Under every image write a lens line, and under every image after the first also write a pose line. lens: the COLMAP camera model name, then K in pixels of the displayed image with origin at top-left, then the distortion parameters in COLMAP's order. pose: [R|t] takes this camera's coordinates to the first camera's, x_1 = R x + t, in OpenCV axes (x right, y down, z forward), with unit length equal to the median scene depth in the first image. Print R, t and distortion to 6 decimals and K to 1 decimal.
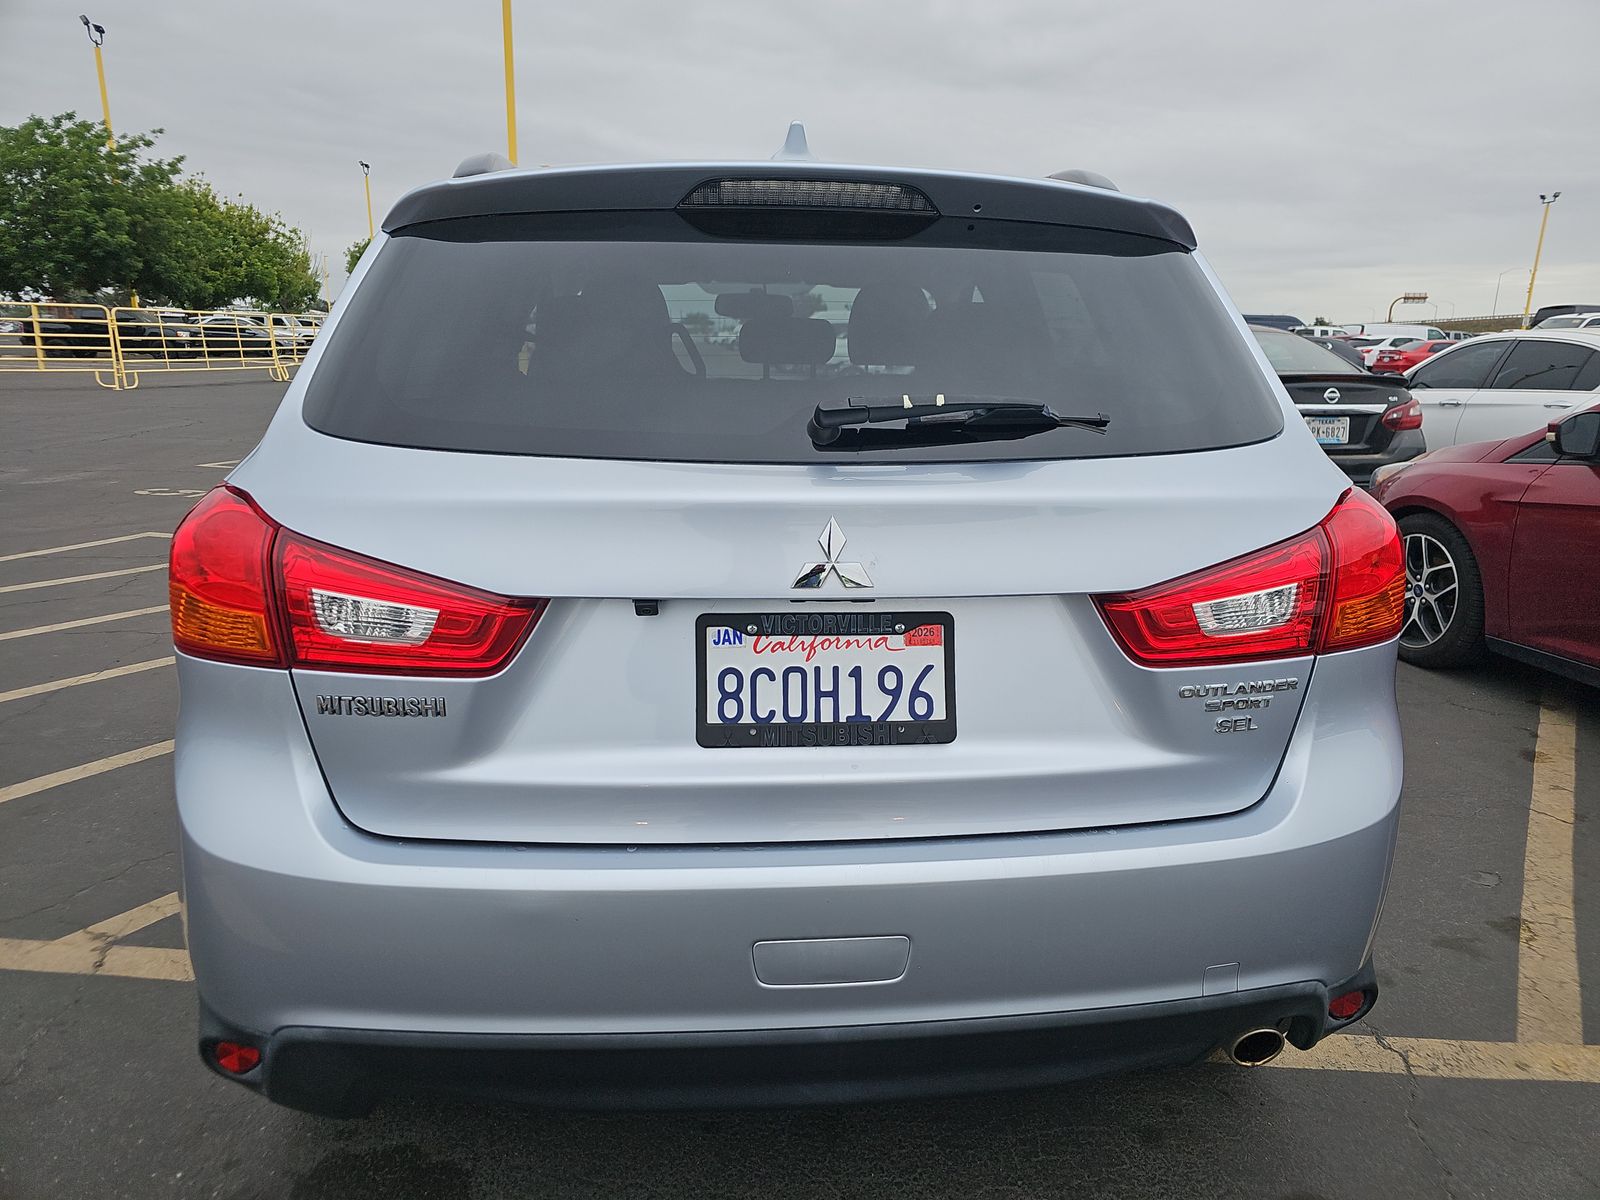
lens RADIAL K [[1095.9, 0, 803.9], [0, 1095.9, 608.4], [0, 0, 1]] dist [0.005916, 0.000442]
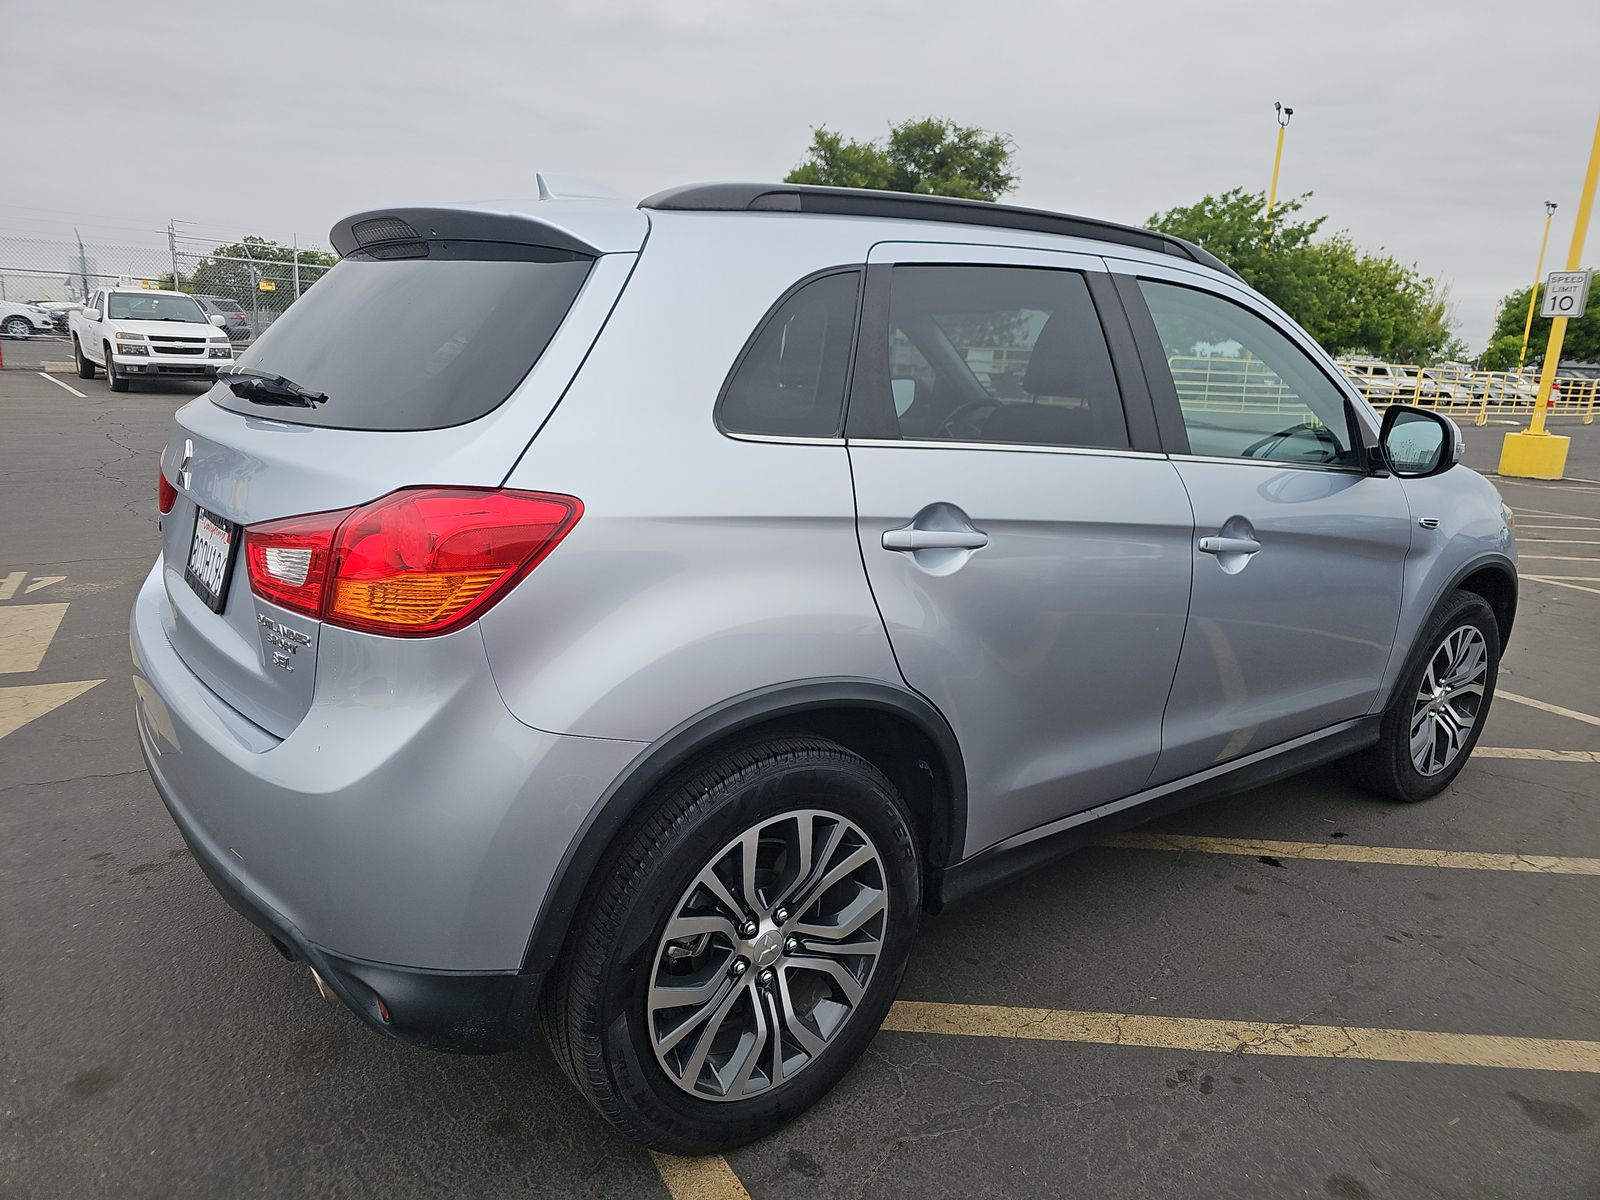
lens RADIAL K [[1095.9, 0, 804.4], [0, 1095.9, 591.9], [0, 0, 1]] dist [0.005916, 0.000442]
pose [[0.519738, 0.189729, -0.832992, 0.129935], [-0.239697, 0.968250, 0.070979, -0.014269], [0.820011, 0.162775, 0.548714, 0.064080]]
